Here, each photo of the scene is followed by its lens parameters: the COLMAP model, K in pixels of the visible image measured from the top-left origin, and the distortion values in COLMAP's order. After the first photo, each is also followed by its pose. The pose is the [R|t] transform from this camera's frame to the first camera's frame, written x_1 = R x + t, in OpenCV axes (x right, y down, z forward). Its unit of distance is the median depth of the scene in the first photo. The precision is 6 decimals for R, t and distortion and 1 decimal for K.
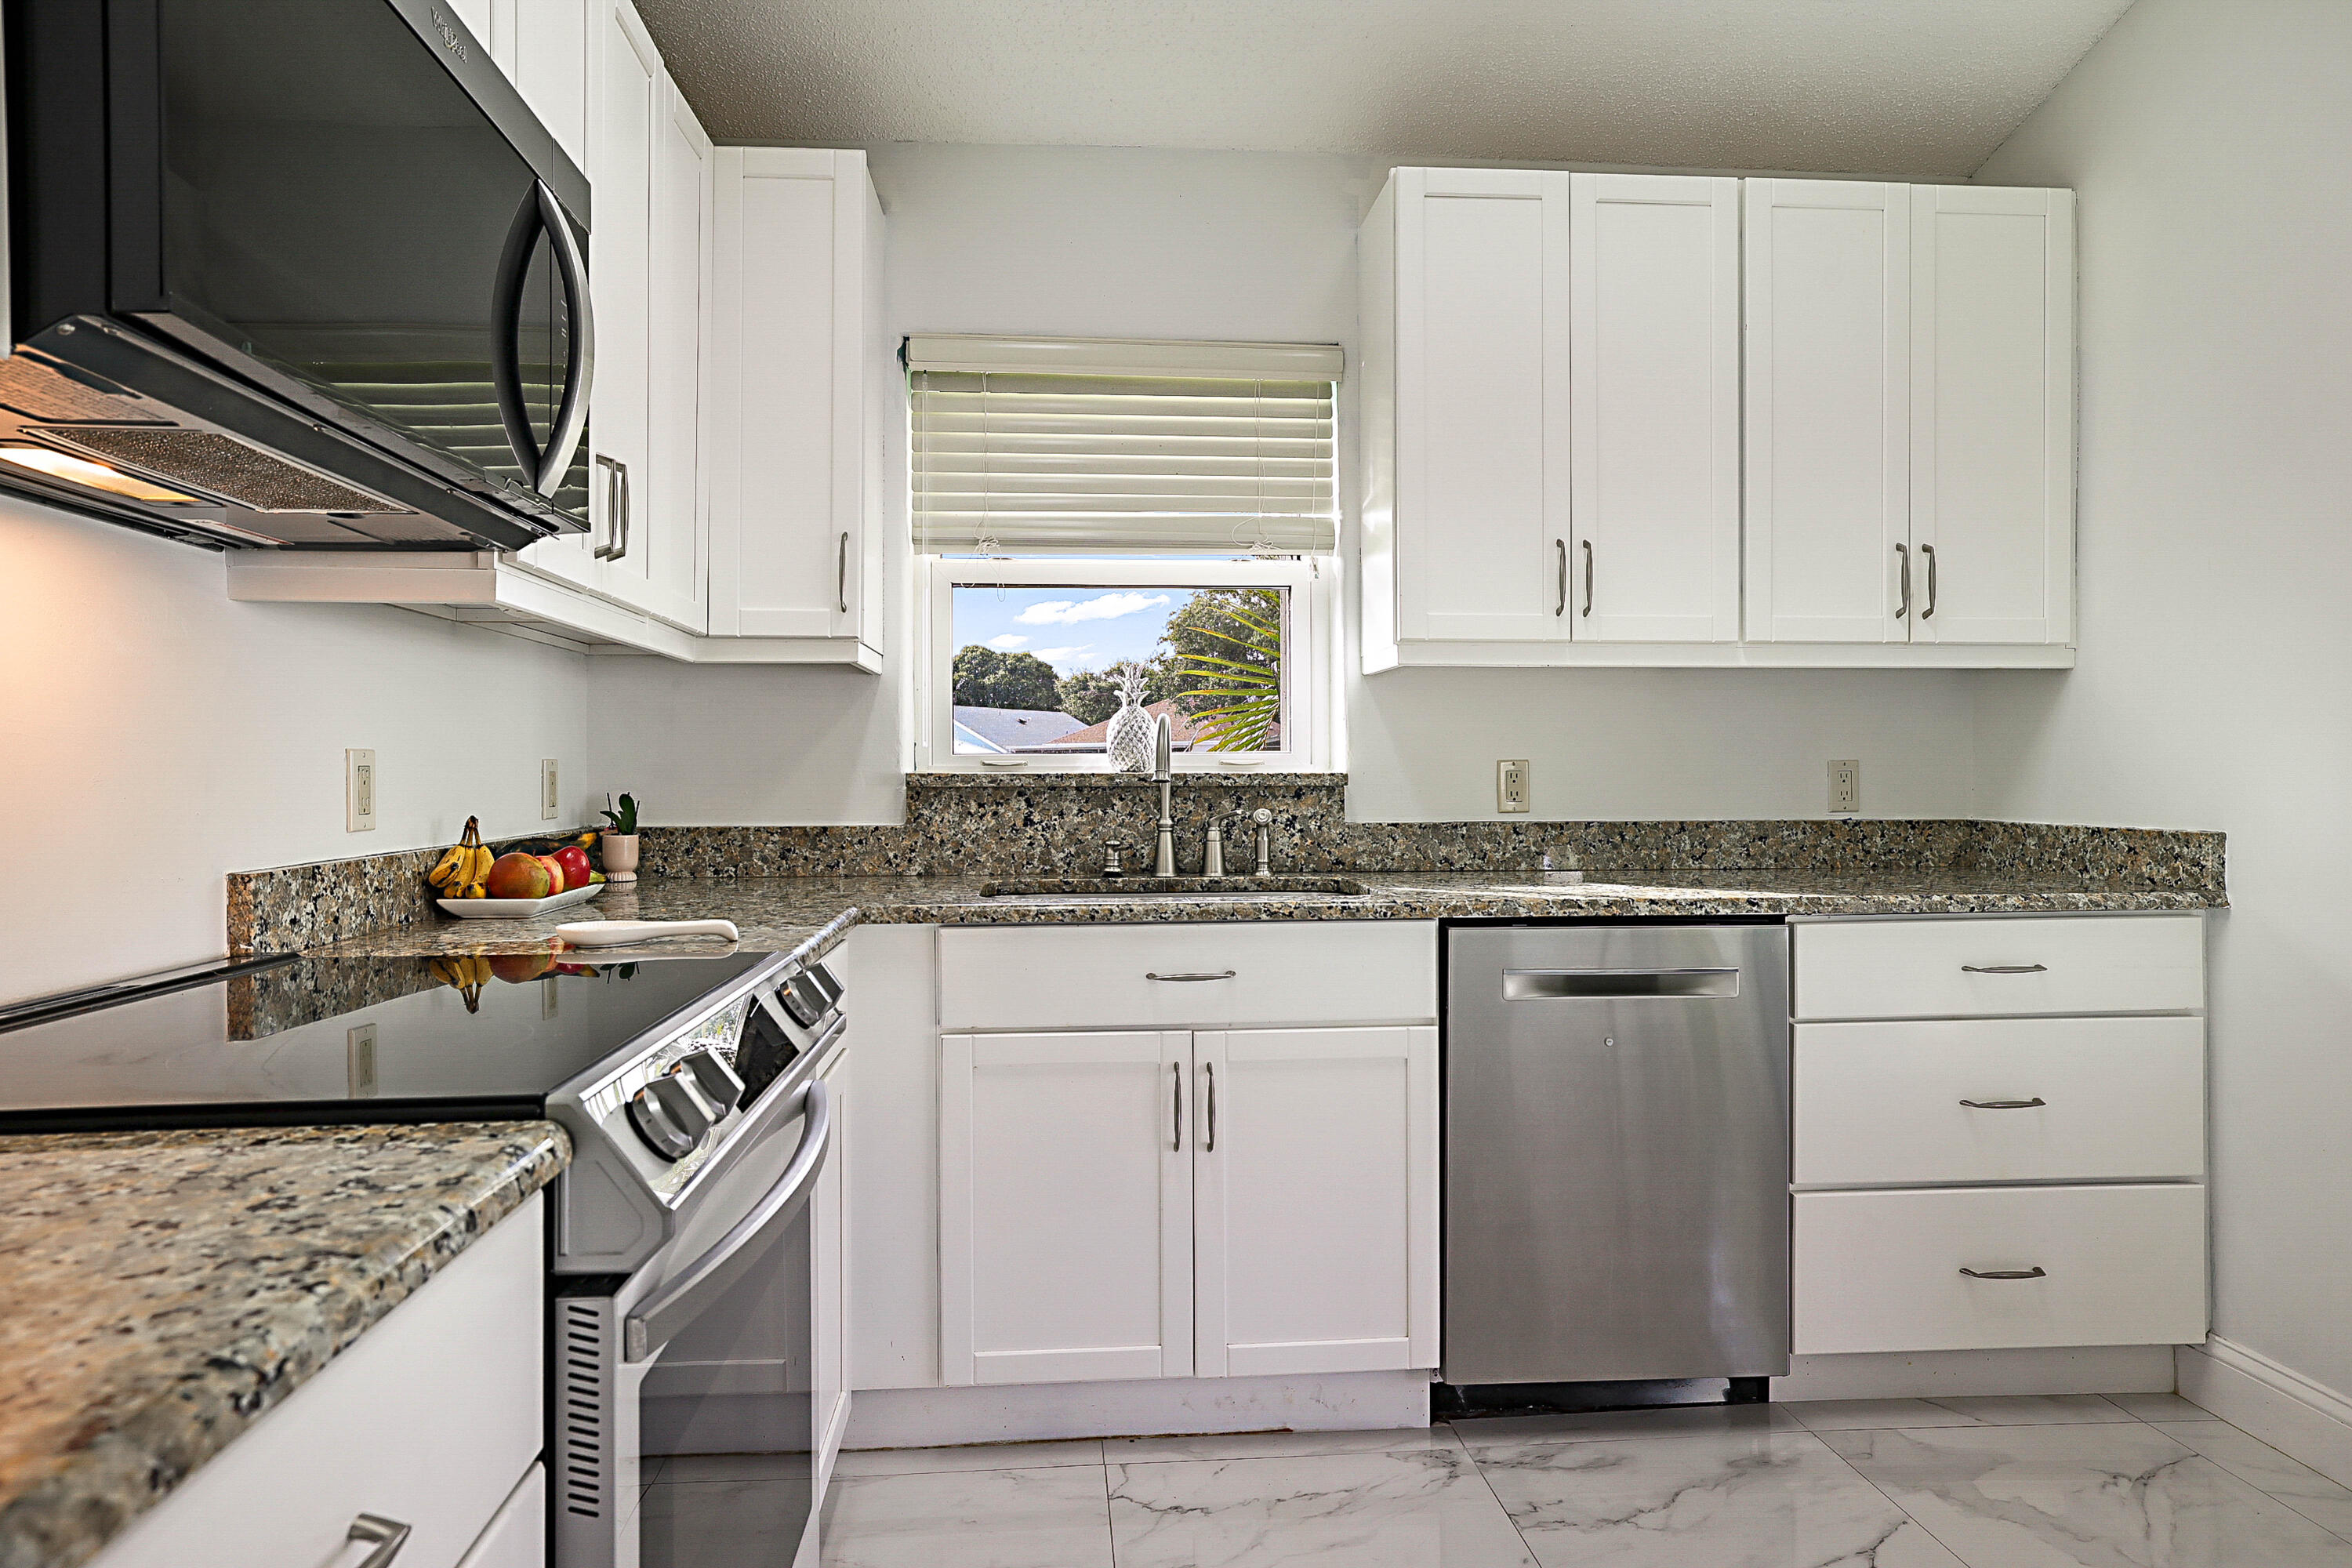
lens RADIAL K [[1393.4, 0, 1129.5], [0, 1393.4, 777.7], [0, 0, 1]] dist [-0.020149, 0.029718]
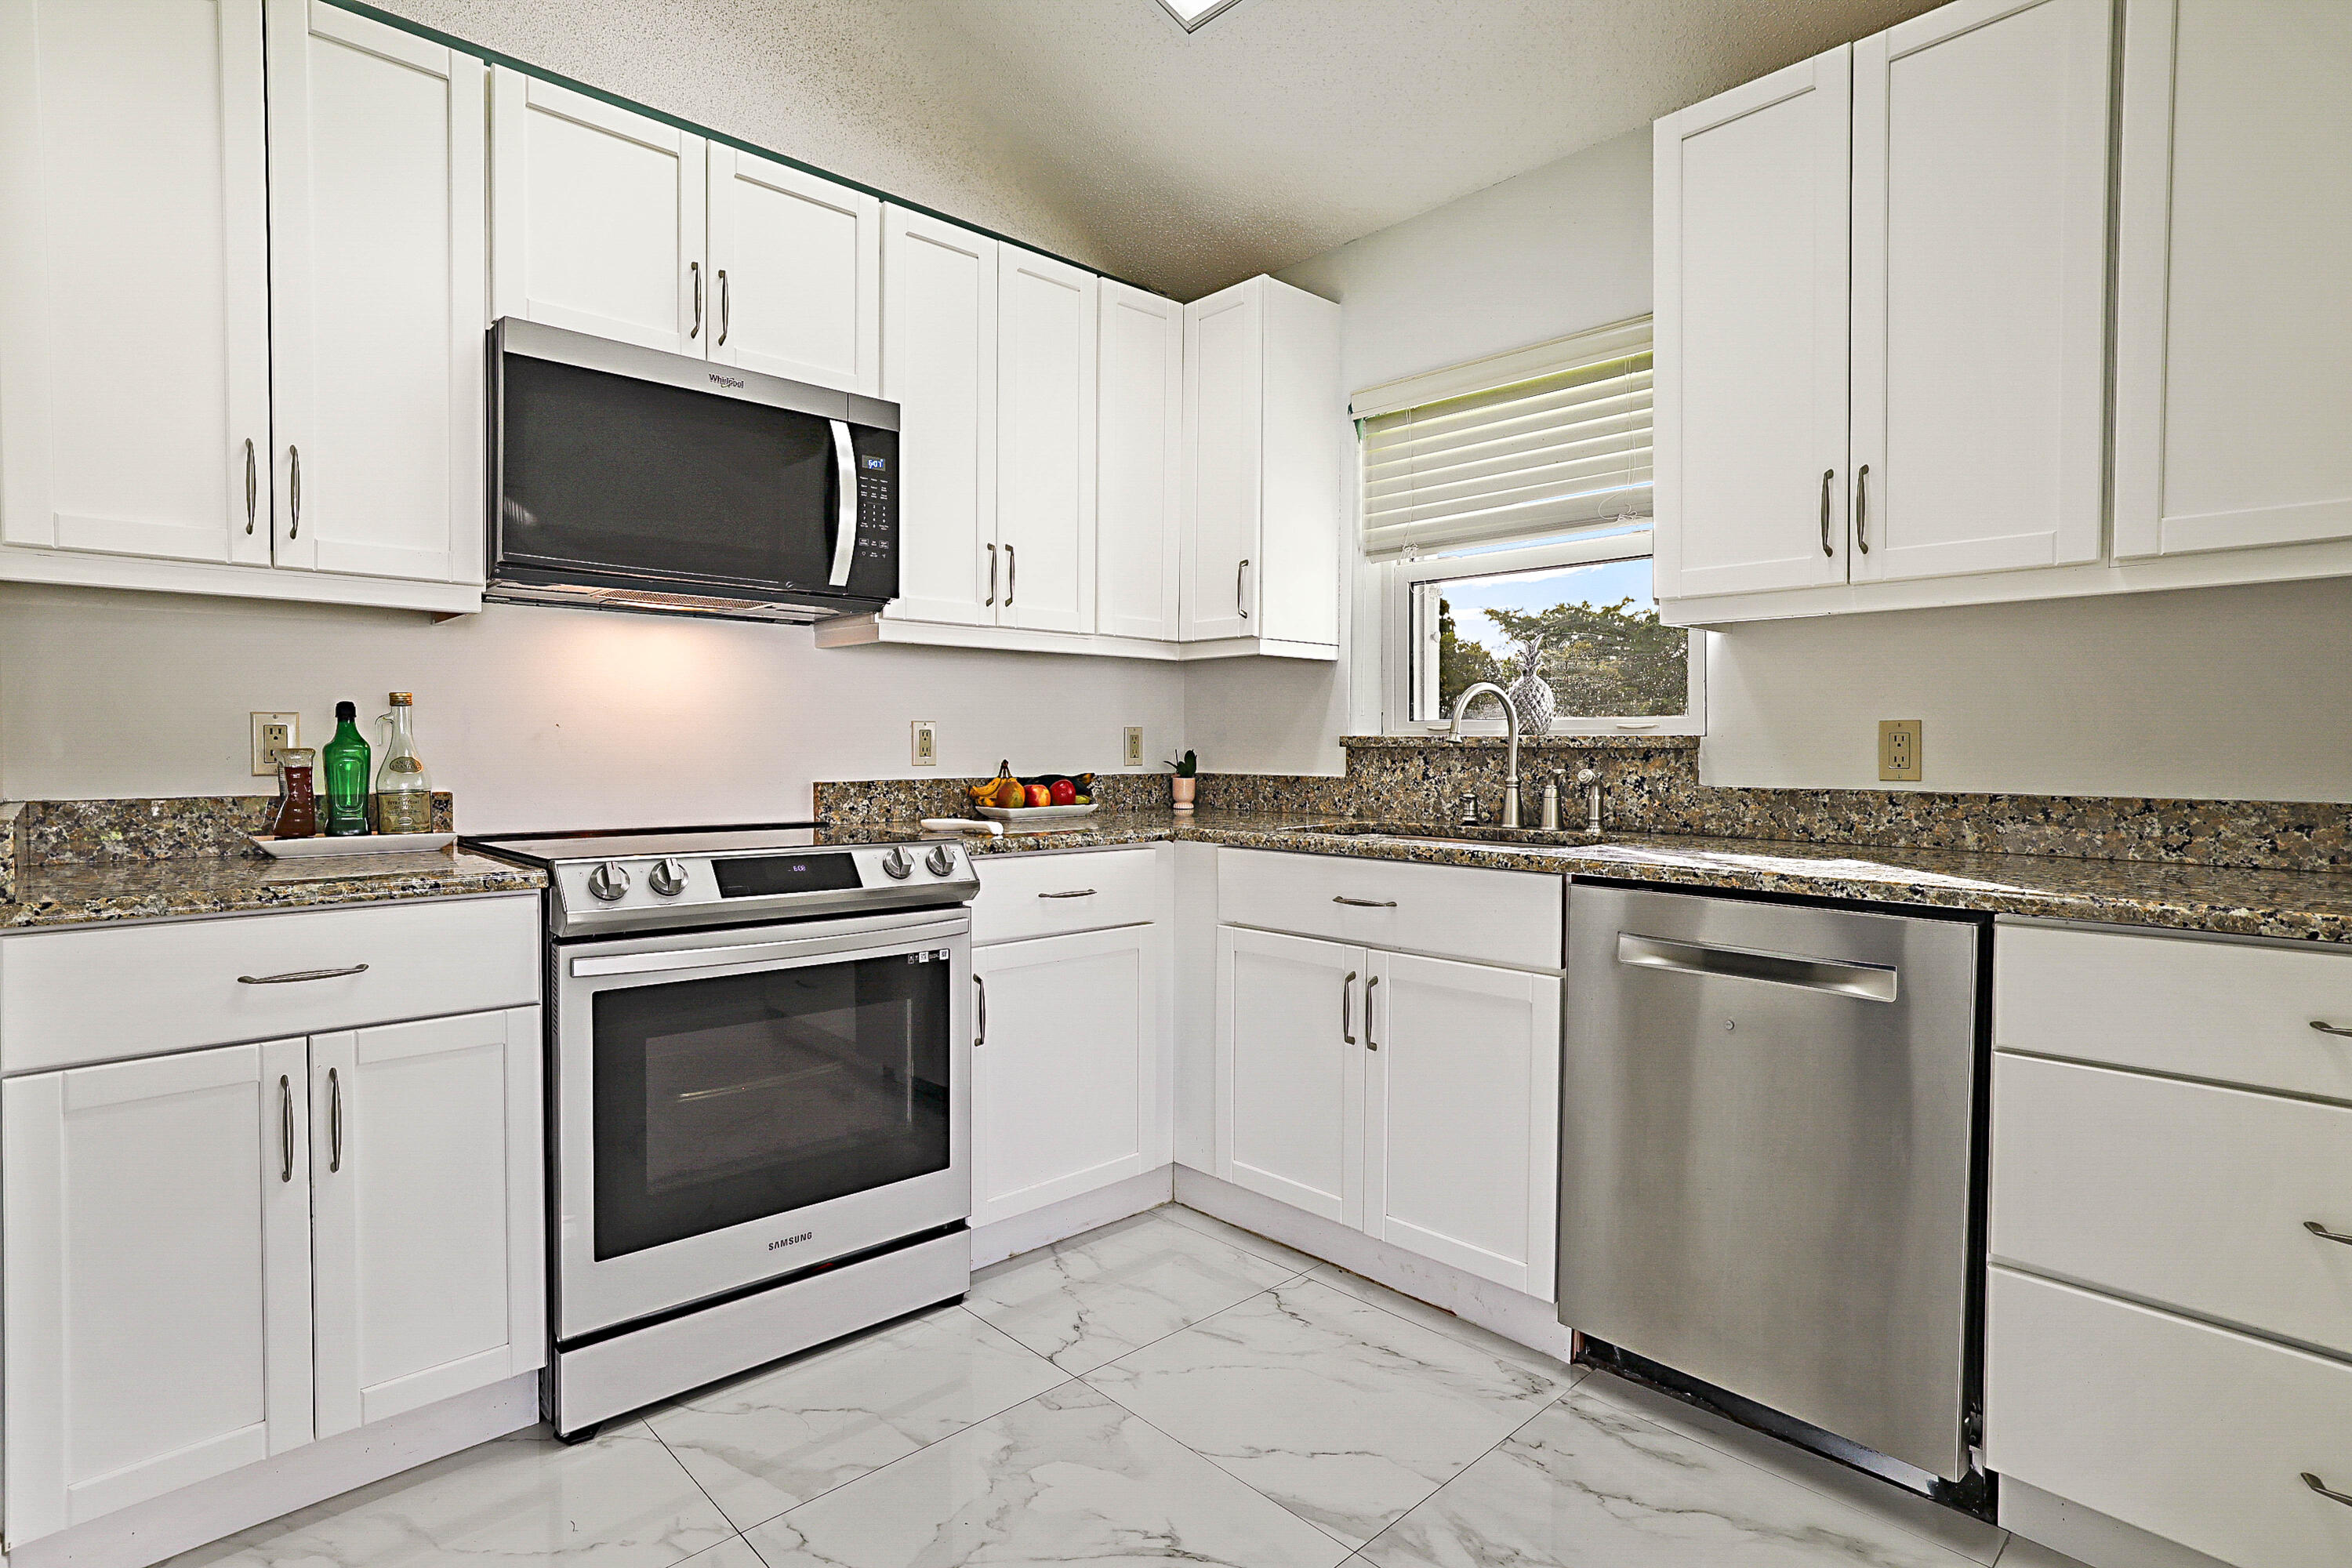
lens RADIAL K [[1170.3, 0, 1092.1], [0, 1170.3, 772.3], [0, 0, 1]] dist [-0.024299, 0.011454]
pose [[0.595457, 0.022558, -0.803070, 0.629580], [-0.005841, 0.999701, 0.023751, 0.006279], [0.803366, -0.009452, 0.595411, 0.183381]]
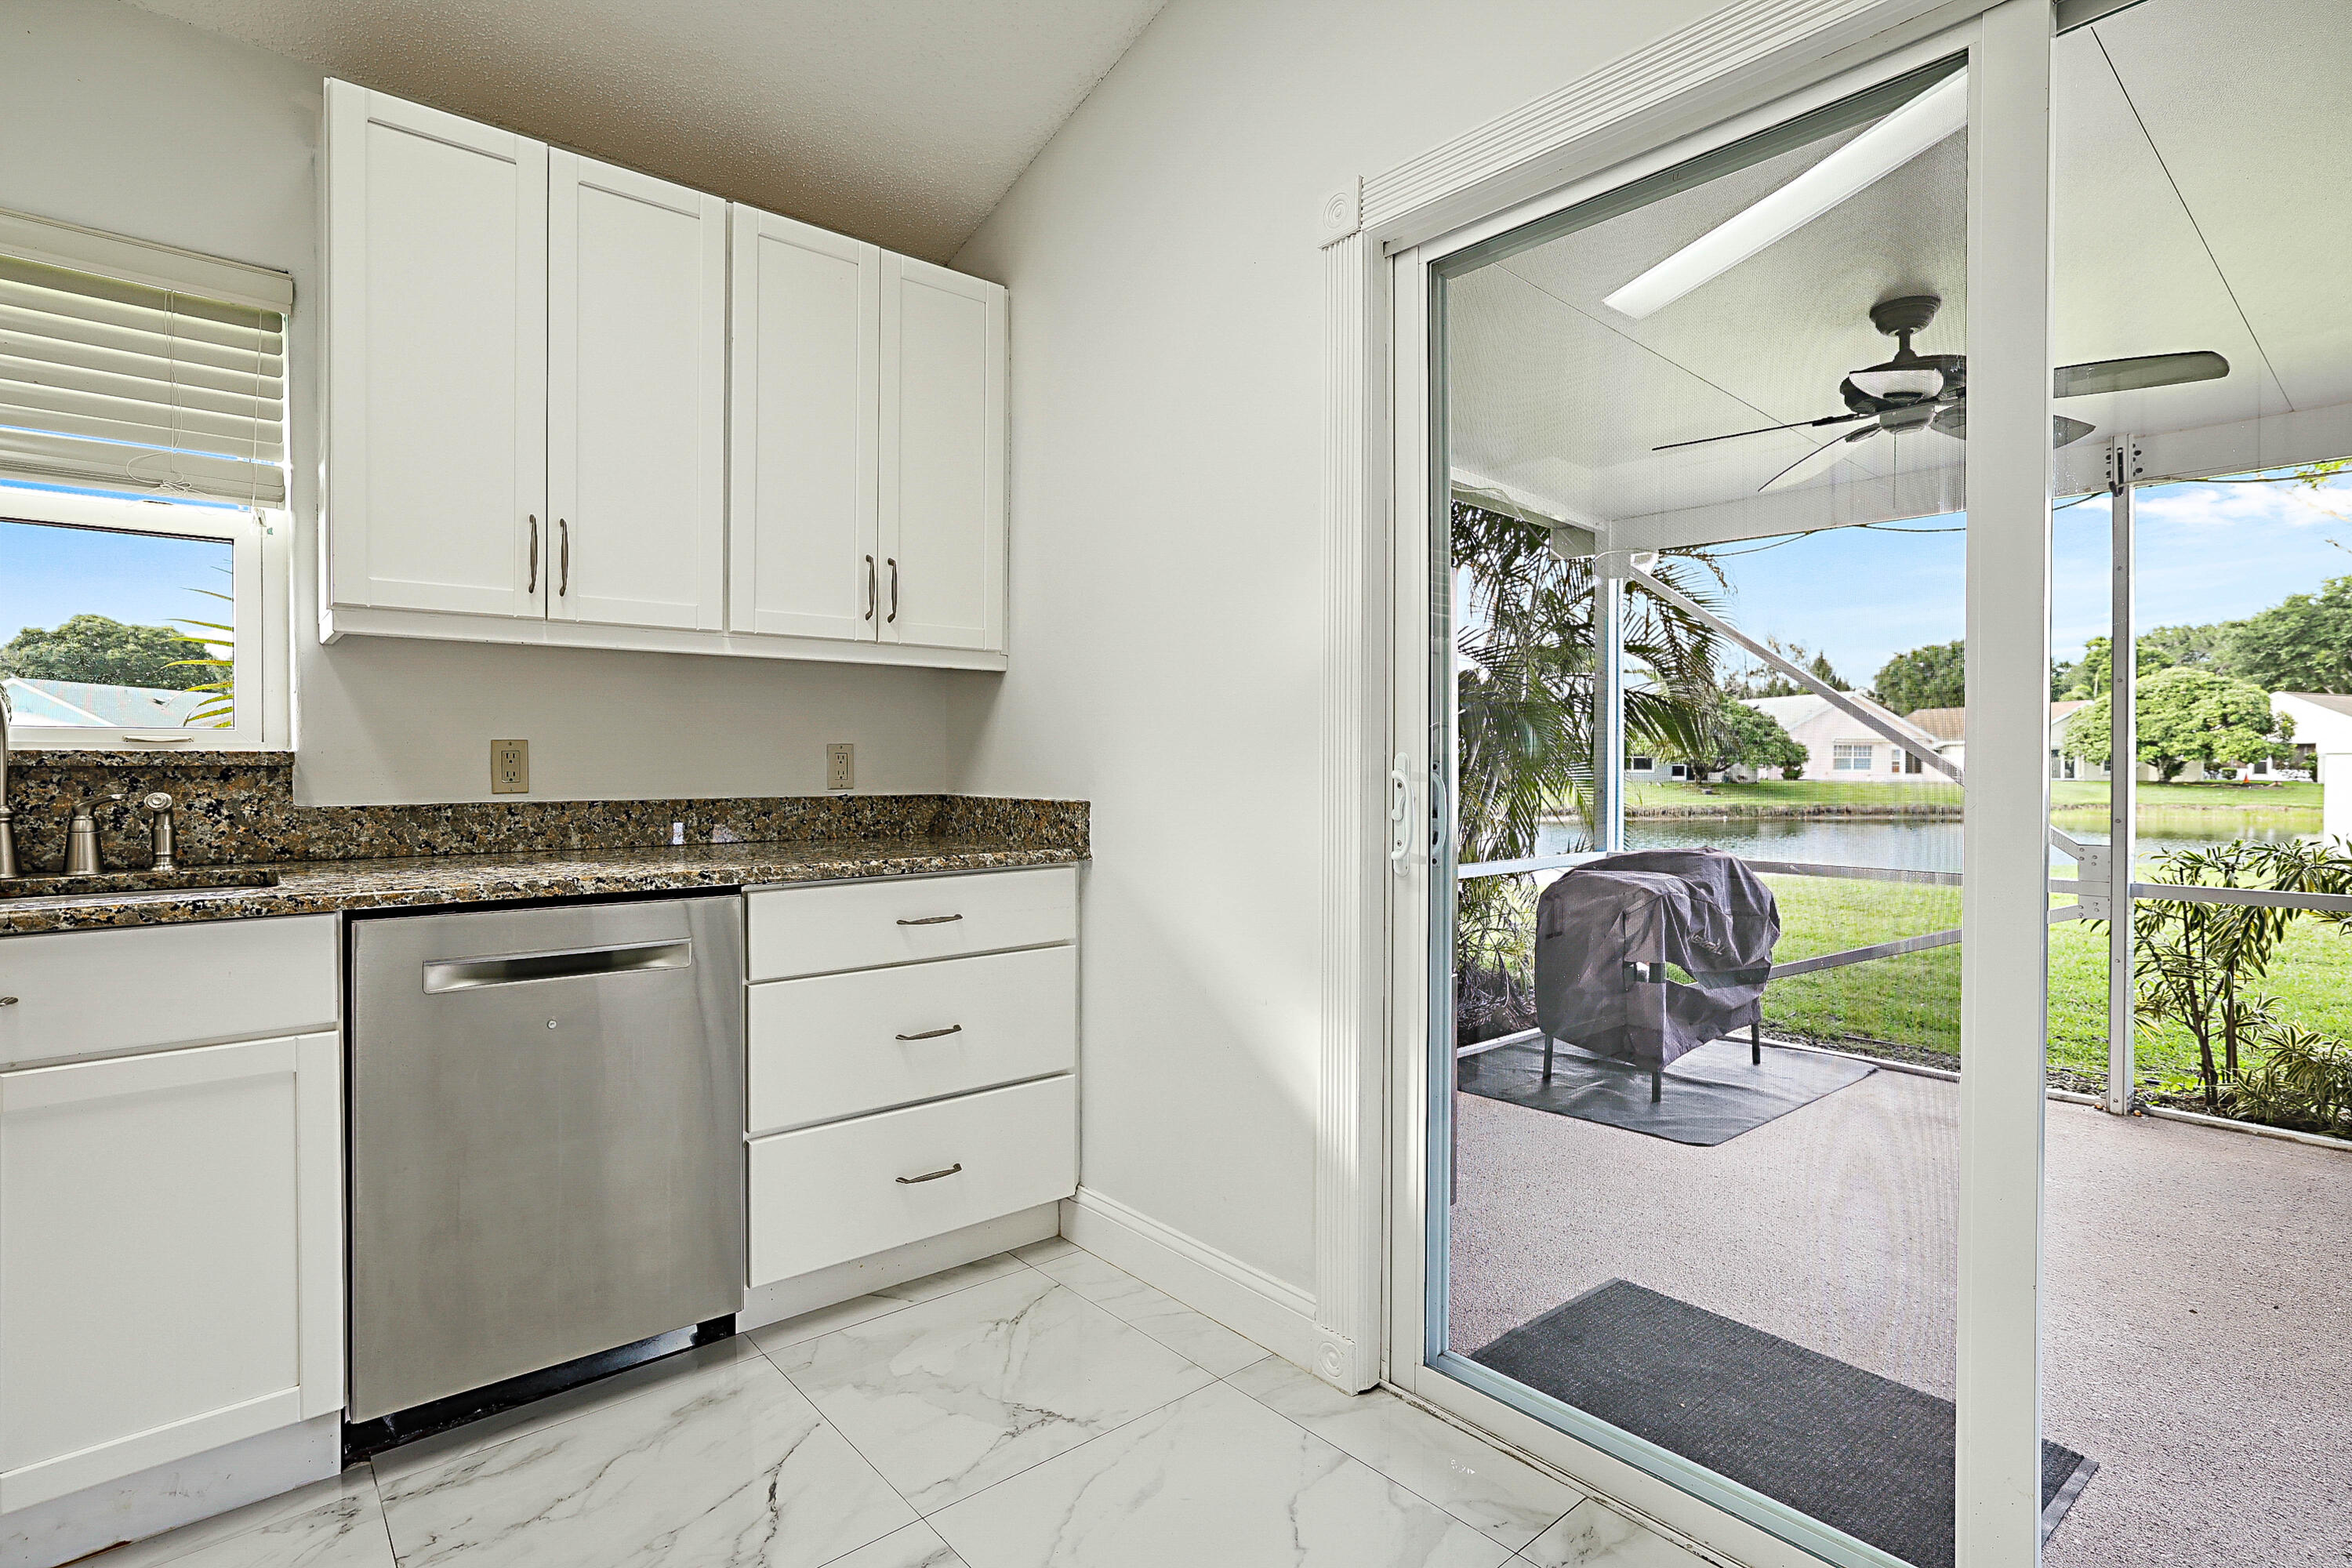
lens RADIAL K [[1173.7, 0, 1181.4], [0, 1173.7, 772.3], [0, 0, 1]] dist [-0.016487, 0.011467]
pose [[0.805958, -0.003473, 0.591963, 0.190996], [-0.001808, 0.999964, 0.008328, 0.002943], [-0.591971, -0.007782, 0.805922, 0.060686]]
